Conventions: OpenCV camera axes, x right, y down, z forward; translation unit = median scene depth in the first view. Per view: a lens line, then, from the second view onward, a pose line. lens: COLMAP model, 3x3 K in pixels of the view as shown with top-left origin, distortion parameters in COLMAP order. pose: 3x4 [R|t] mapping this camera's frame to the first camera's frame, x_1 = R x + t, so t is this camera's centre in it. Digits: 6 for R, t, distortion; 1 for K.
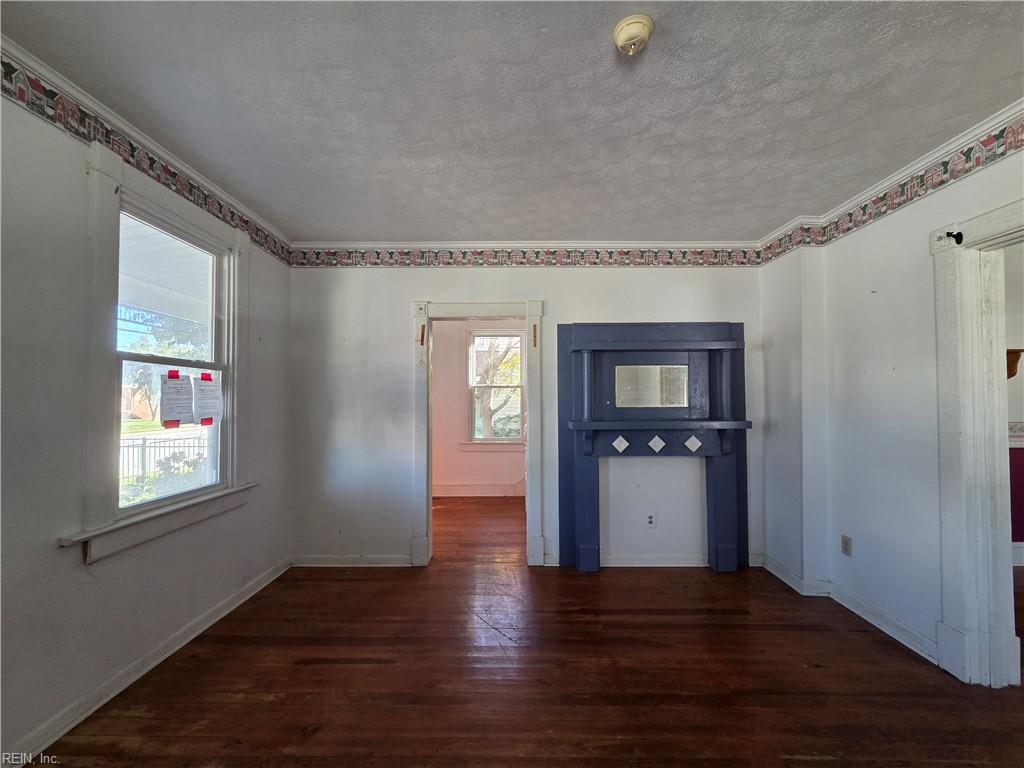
lens RADIAL K [[423.0, 0, 510.9], [0, 423.0, 391.9], [0, 0, 1]] dist [0.003889, 0.000440]
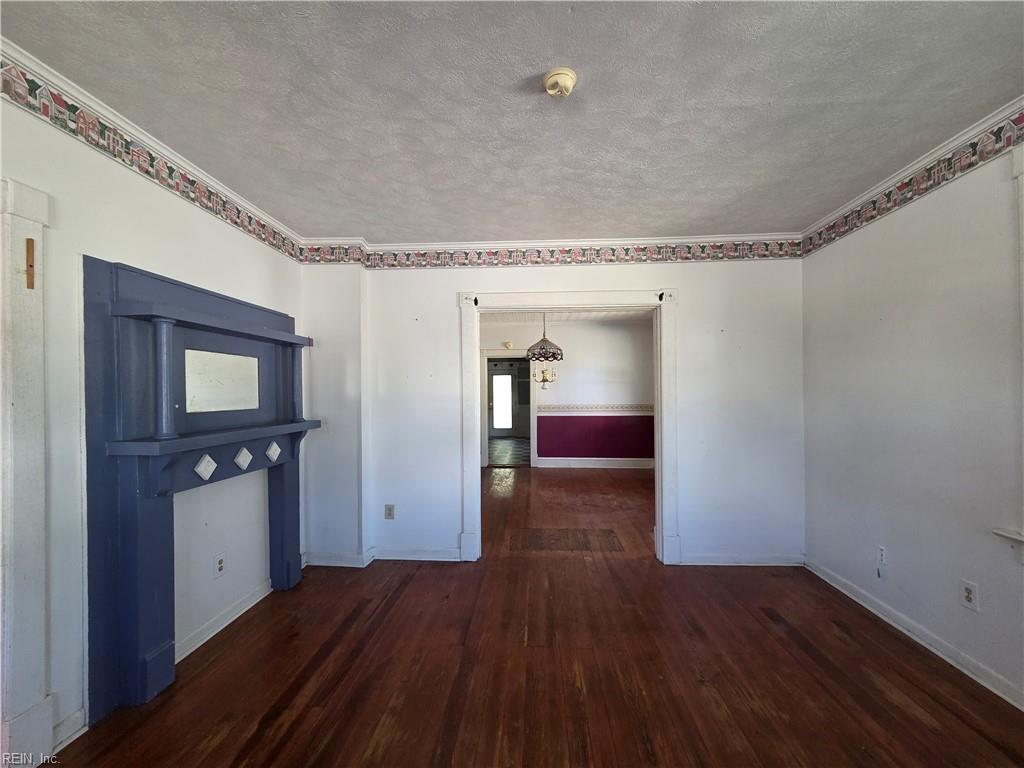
lens RADIAL K [[423.0, 0, 510.9], [0, 423.0, 391.9], [0, 0, 1]] dist [0.003889, 0.000440]
pose [[0.044860, 0.003285, 0.998988, -0.484896], [-0.009106, 0.999954, -0.002880, 0.001026], [-0.998952, -0.008967, 0.044888, 0.600168]]
